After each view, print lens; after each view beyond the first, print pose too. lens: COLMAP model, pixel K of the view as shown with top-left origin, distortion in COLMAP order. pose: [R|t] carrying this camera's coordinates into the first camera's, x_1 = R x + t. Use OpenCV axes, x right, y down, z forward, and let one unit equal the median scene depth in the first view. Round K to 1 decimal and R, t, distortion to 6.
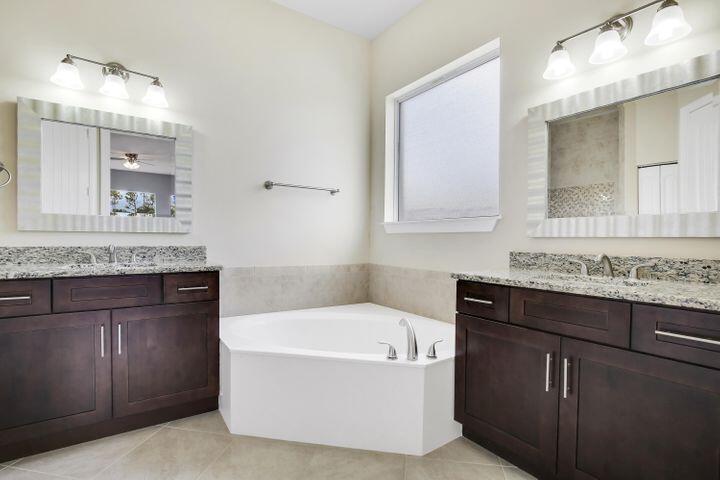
lens RADIAL K [[341.7, 0, 360.0], [0, 341.7, 240.0], [0, 0, 1]] dist [-0.015595, -0.000140]
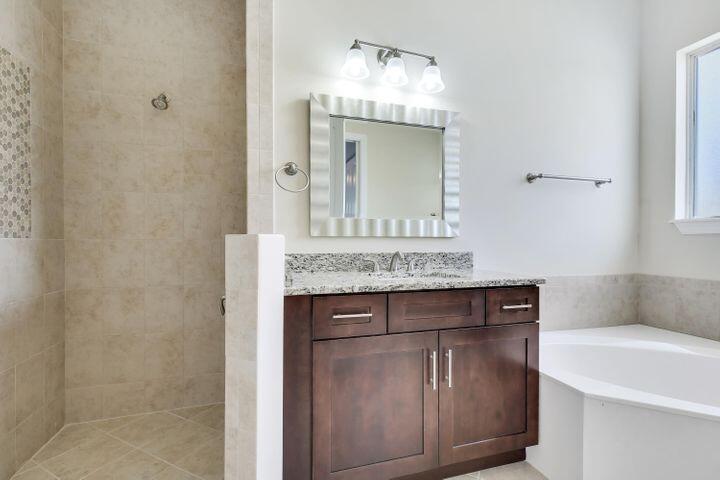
lens RADIAL K [[333.2, 0, 359.4], [0, 333.2, 242.7], [0, 0, 1]] dist [0.001024, 0.000122]
pose [[0.953526, -0.008619, -0.301188, -0.557103], [0.007637, 0.999961, -0.004438, -0.004723], [0.301214, 0.001932, 0.953555, 0.143482]]
